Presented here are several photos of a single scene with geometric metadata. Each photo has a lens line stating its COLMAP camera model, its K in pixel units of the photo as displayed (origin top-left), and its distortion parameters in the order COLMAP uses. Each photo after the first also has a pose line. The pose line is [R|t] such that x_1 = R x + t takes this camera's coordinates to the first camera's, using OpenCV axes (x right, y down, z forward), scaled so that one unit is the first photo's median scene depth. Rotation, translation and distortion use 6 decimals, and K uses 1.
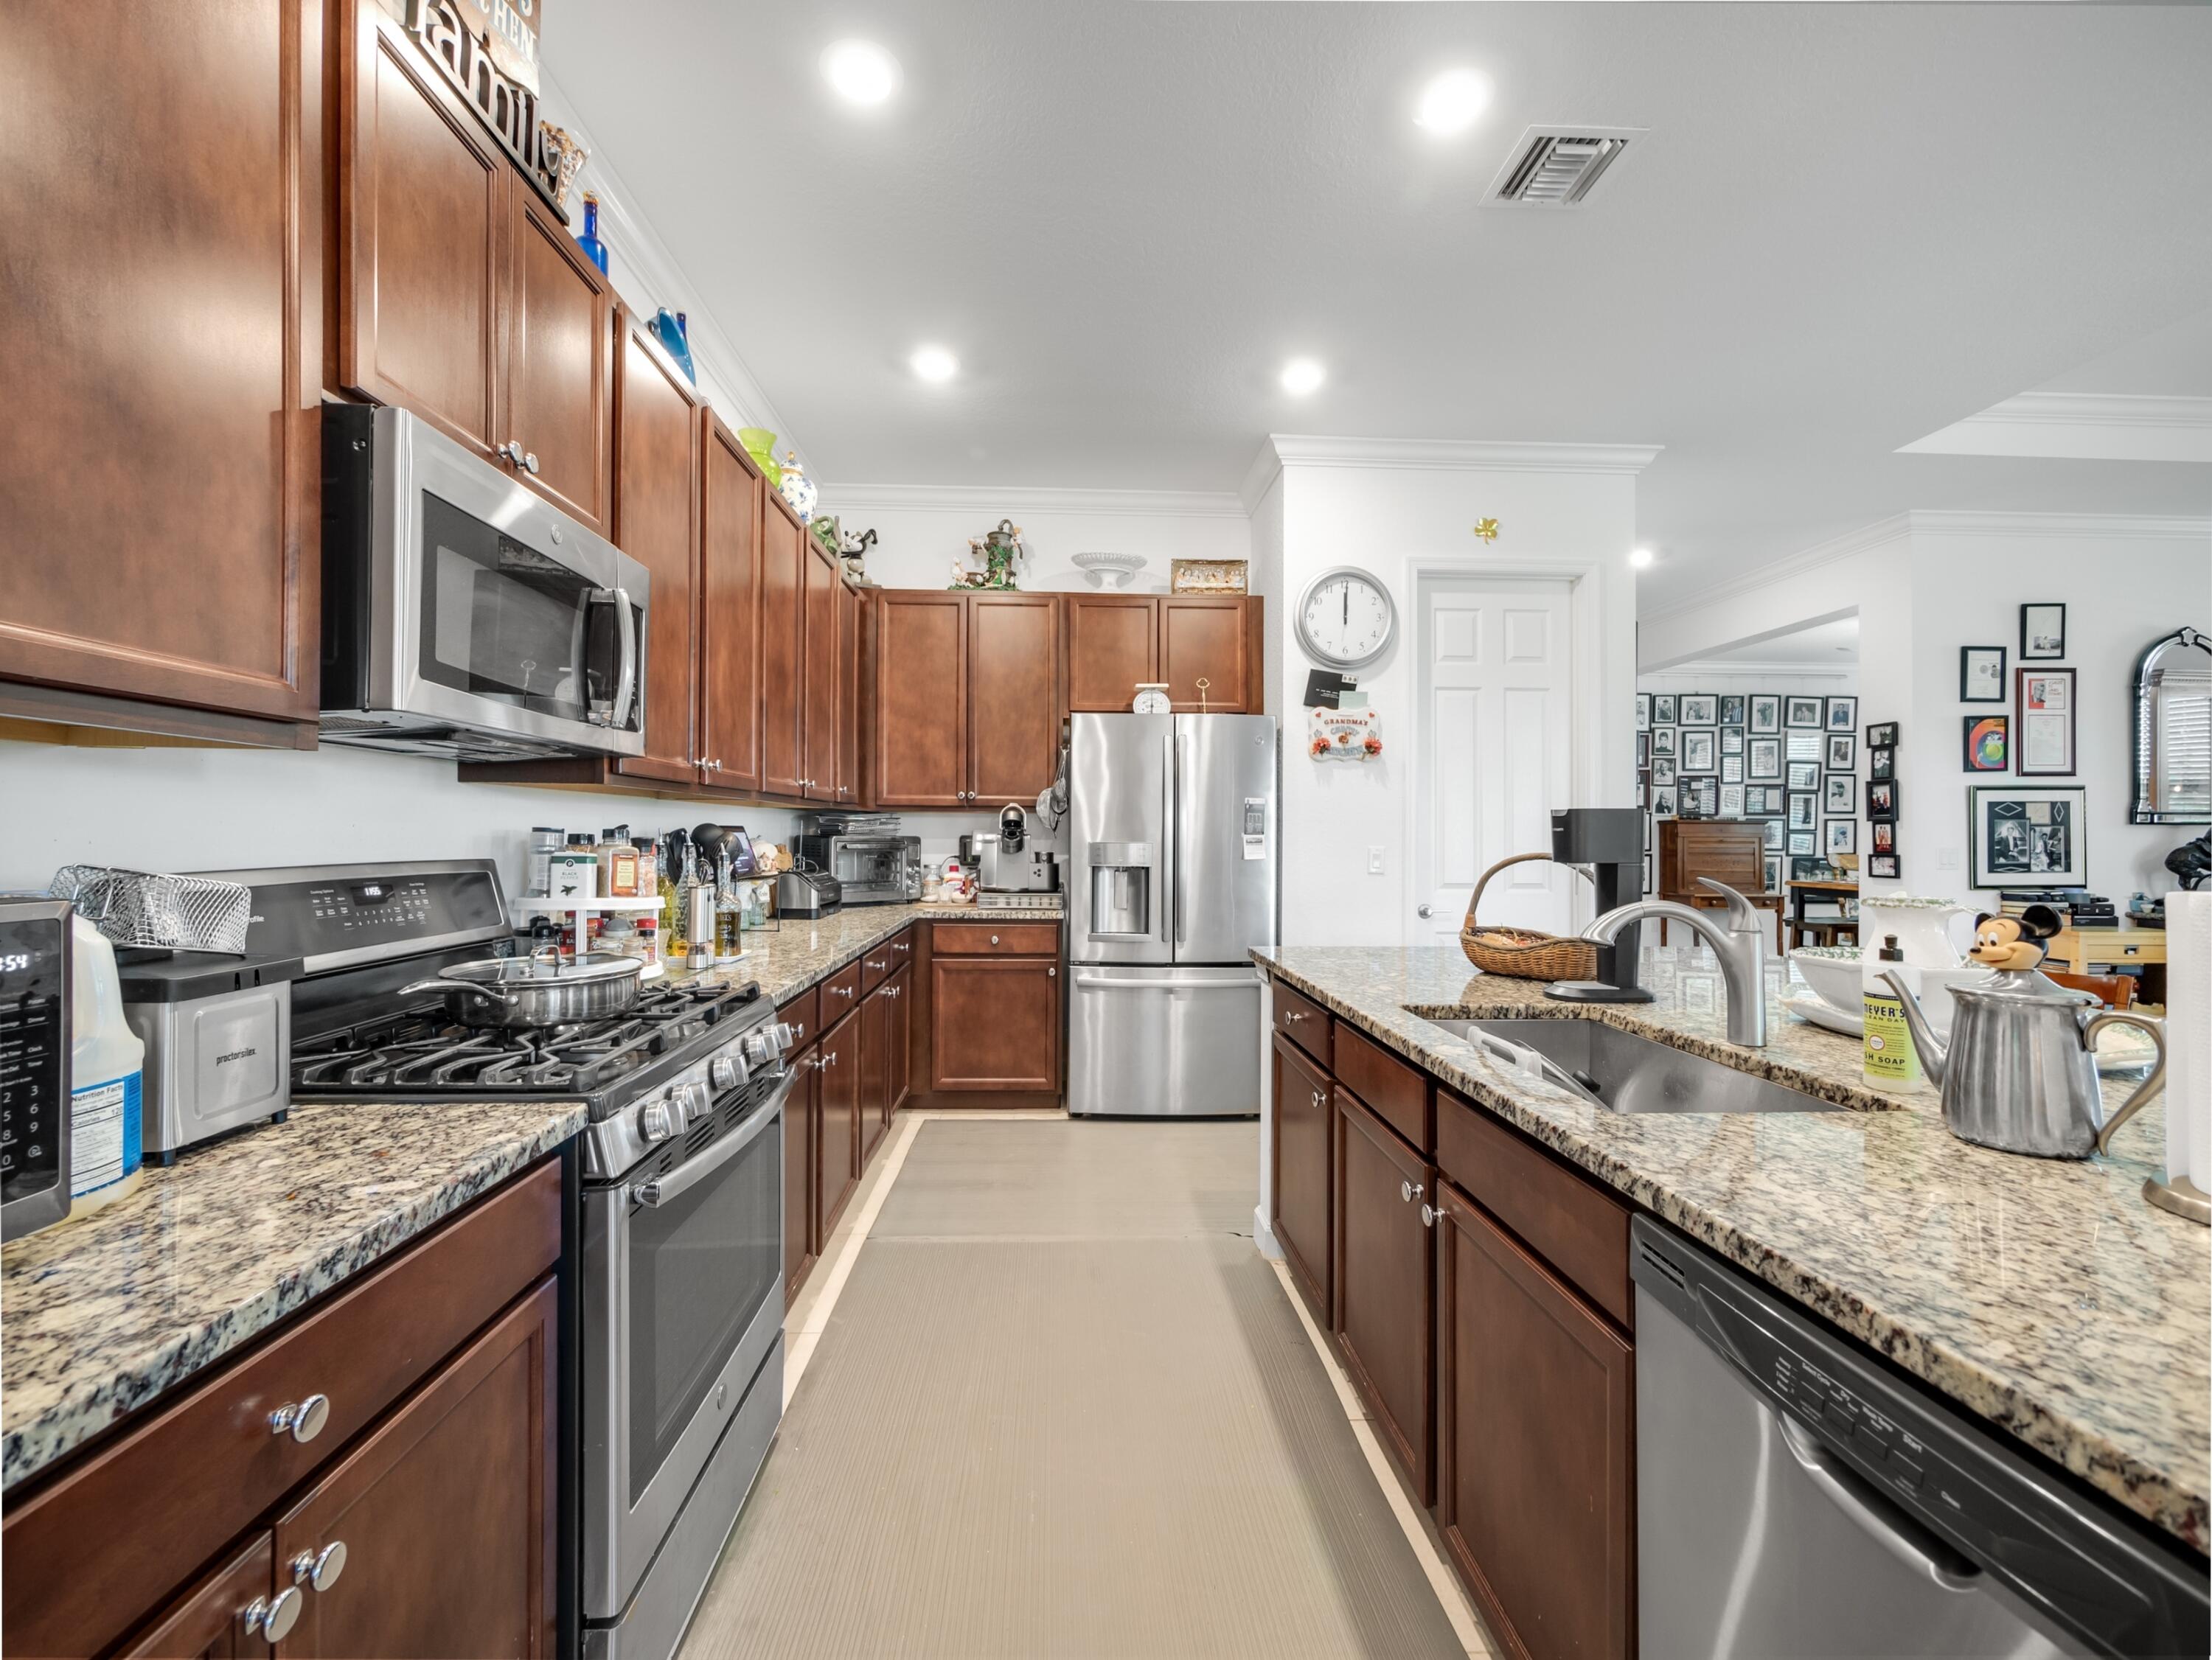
lens RADIAL K [[935.9, 0, 1100.3], [0, 935.9, 825.4], [0, 0, 1]] dist [-0.008340, -0.000544]
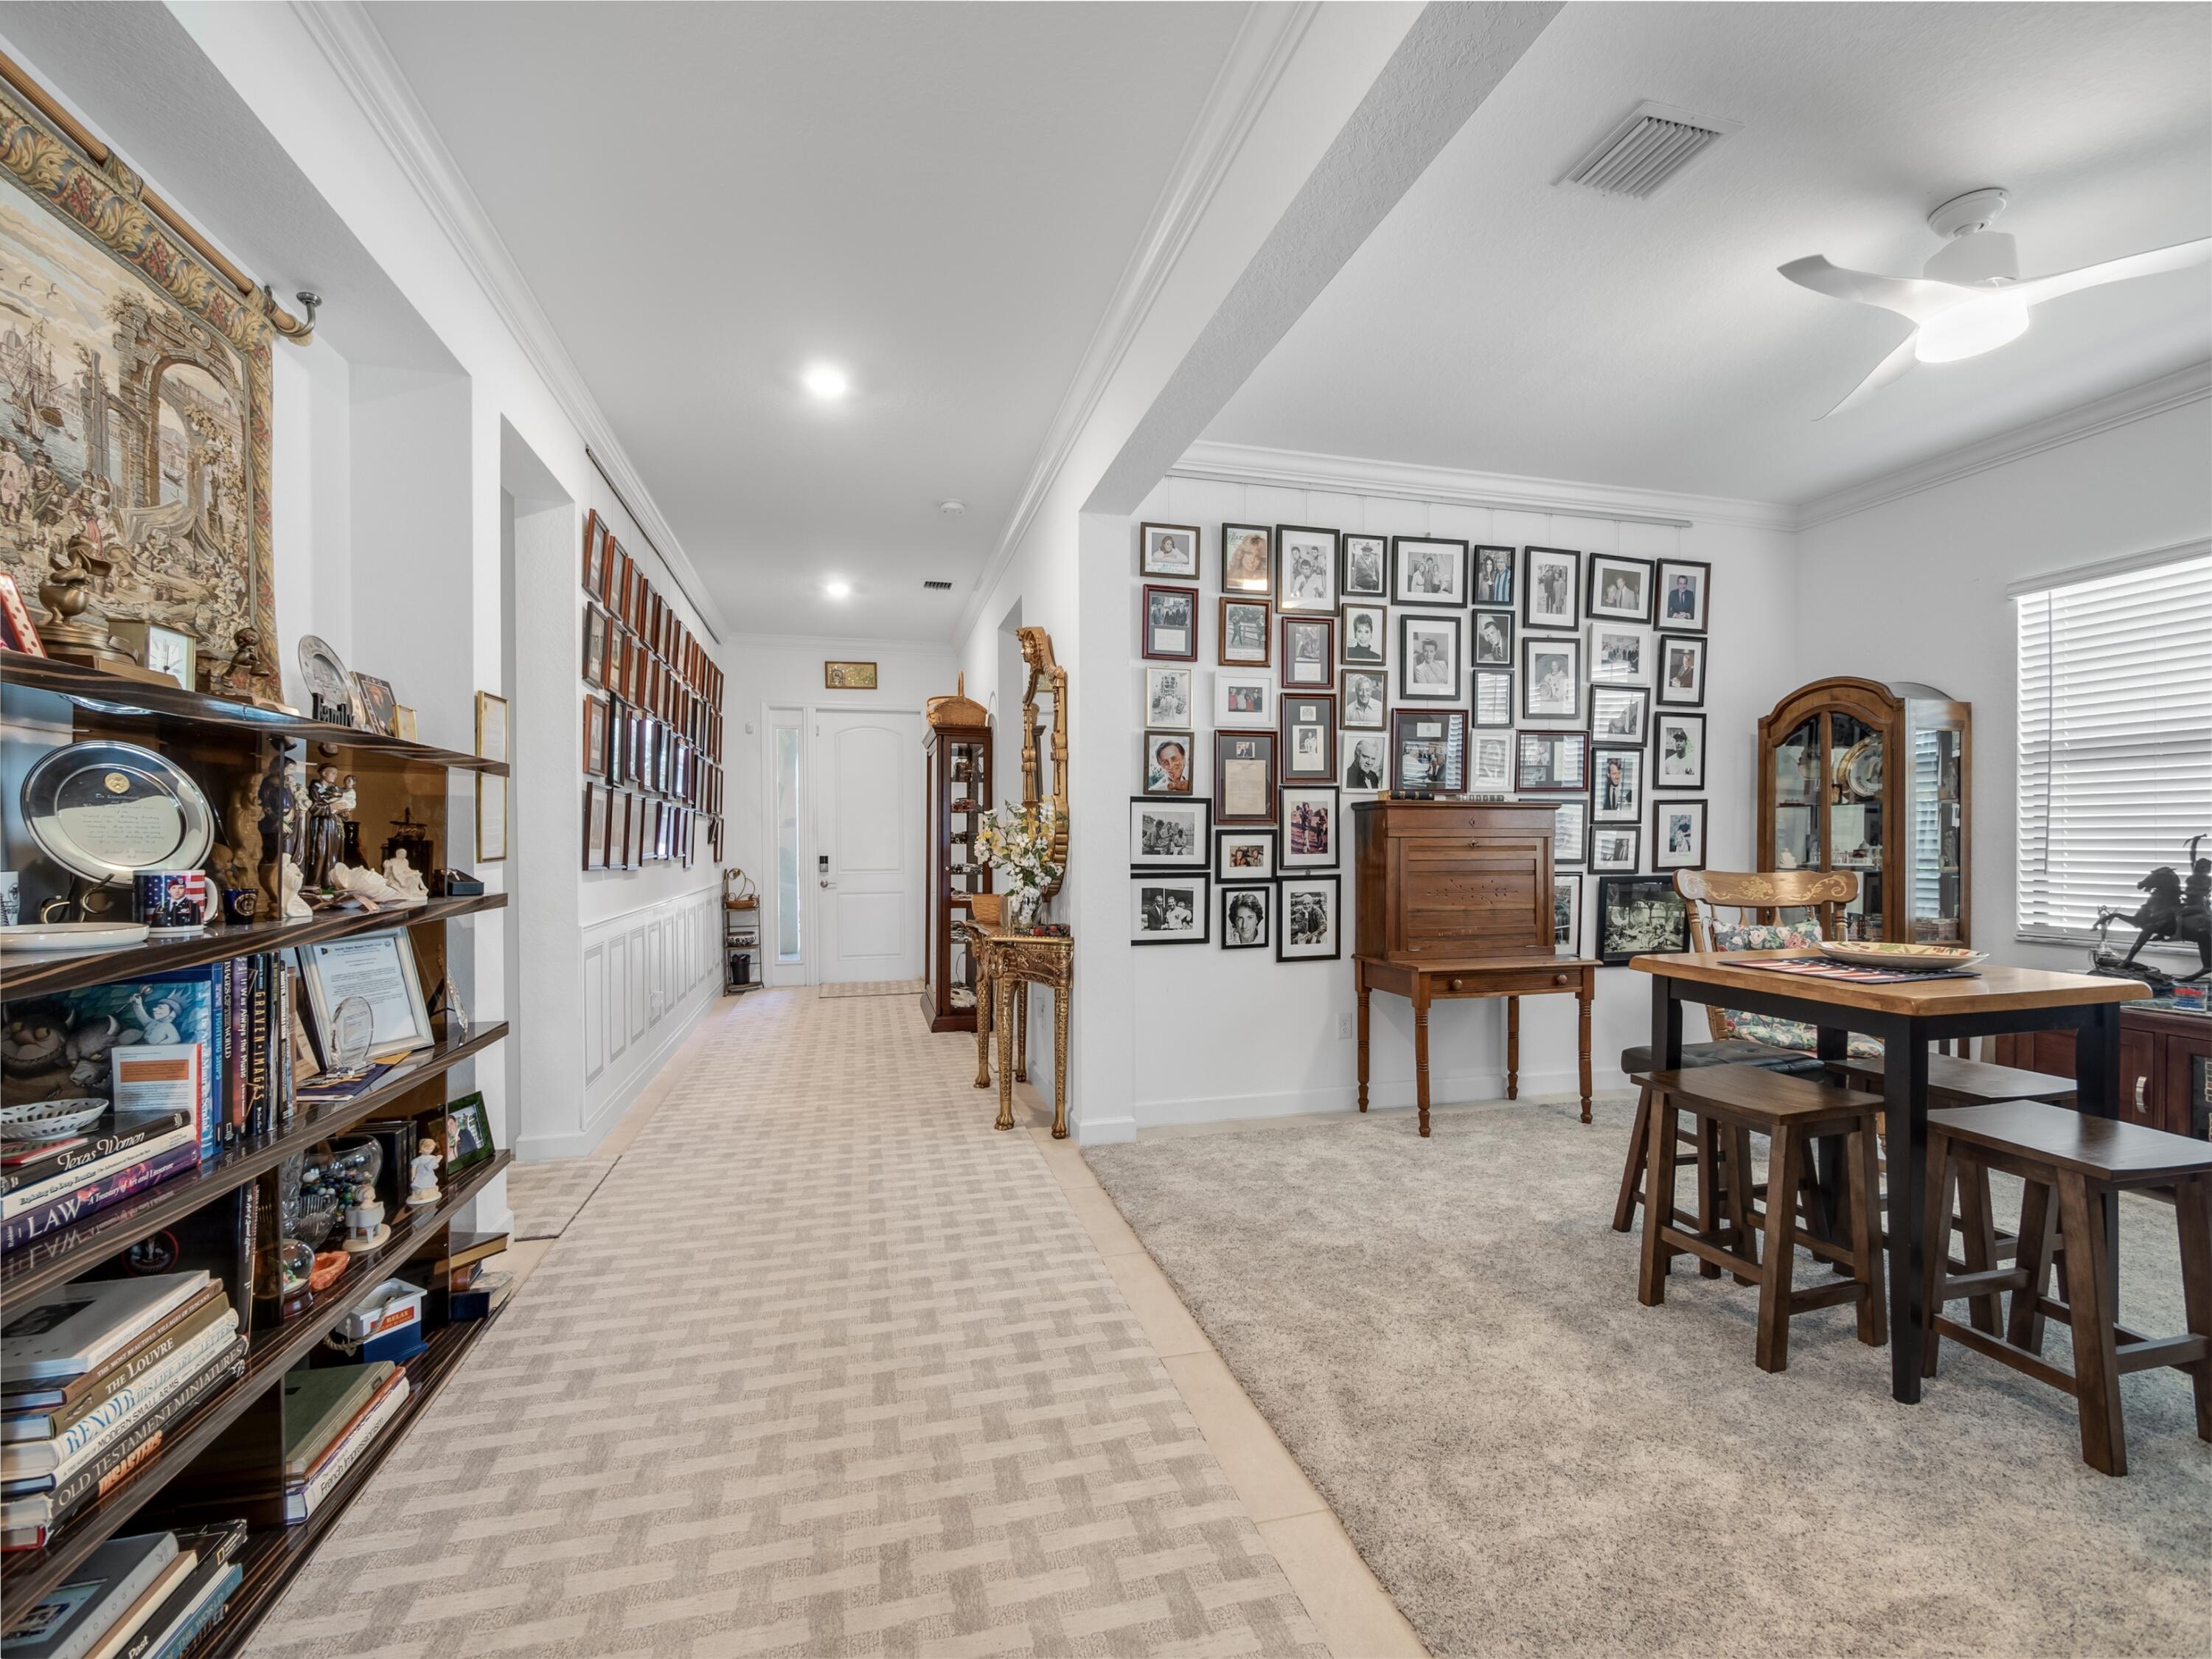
lens RADIAL K [[936.0, 0, 1103.4], [0, 936.0, 837.7], [0, 0, 1]] dist [-0.008340, -0.000544]
pose [[0.977241, -0.007192, 0.212010, 0.373833], [0.004664, 0.999912, 0.012424, 0.005921], [-0.212080, -0.011152, 0.977189, 0.564058]]
